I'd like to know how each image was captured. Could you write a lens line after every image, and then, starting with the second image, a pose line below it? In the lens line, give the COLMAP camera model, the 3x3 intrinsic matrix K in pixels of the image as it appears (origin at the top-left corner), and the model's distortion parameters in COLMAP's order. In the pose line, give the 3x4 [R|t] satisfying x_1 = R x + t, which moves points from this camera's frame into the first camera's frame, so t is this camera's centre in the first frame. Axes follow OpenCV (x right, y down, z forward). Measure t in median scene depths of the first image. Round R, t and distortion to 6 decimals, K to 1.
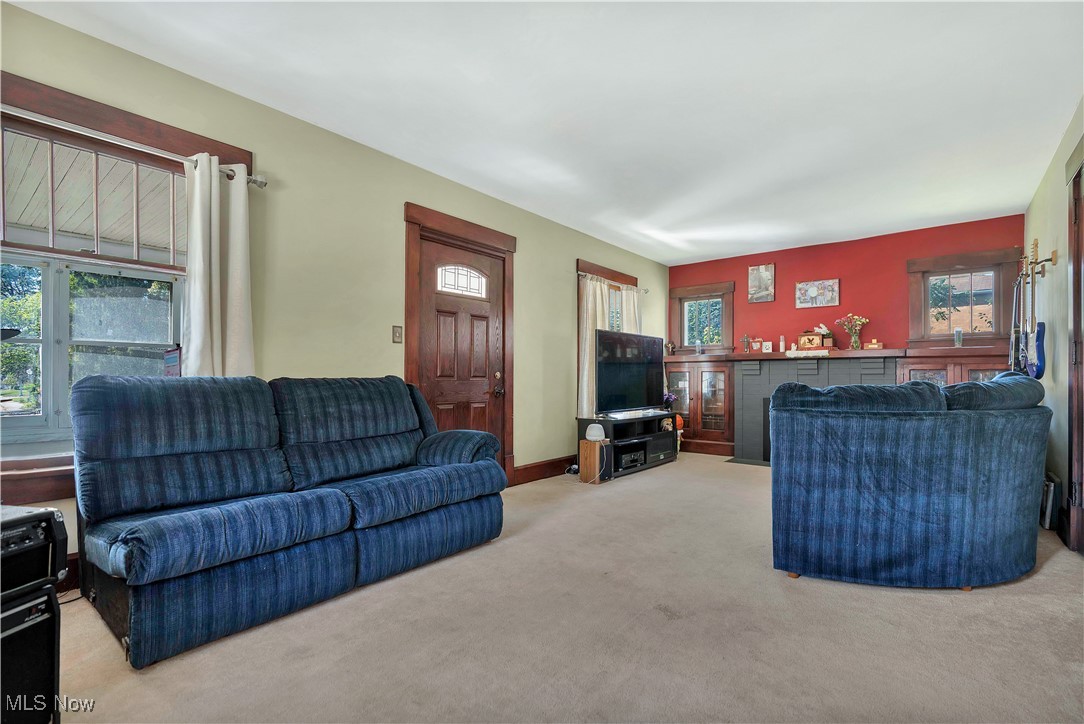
lens RADIAL K [[502.2, 0, 544.4], [0, 502.2, 371.8], [0, 0, 1]] dist [-0.001226, -0.000323]
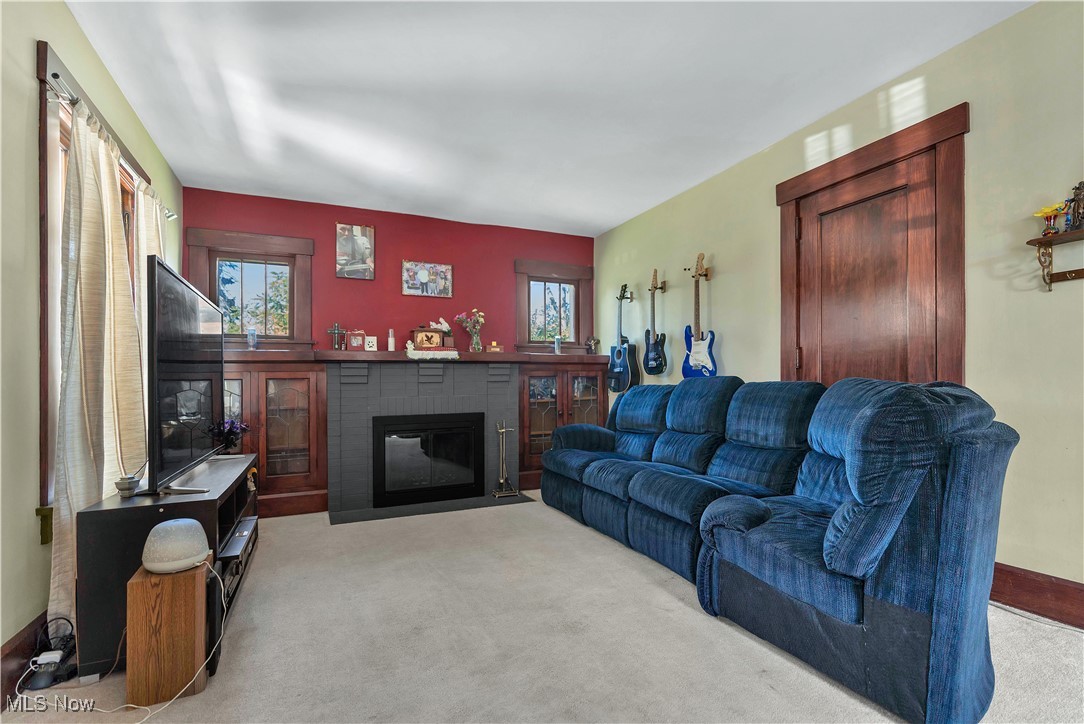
lens RADIAL K [[502.2, 0, 536.7], [0, 502.2, 384.2], [0, 0, 1]] dist [-0.001226, -0.000323]
pose [[0.449642, -0.005775, 0.893190, -0.084646], [0.003728, 0.999983, 0.004588, 0.005268], [-0.893201, 0.001267, 0.449656, 0.508913]]
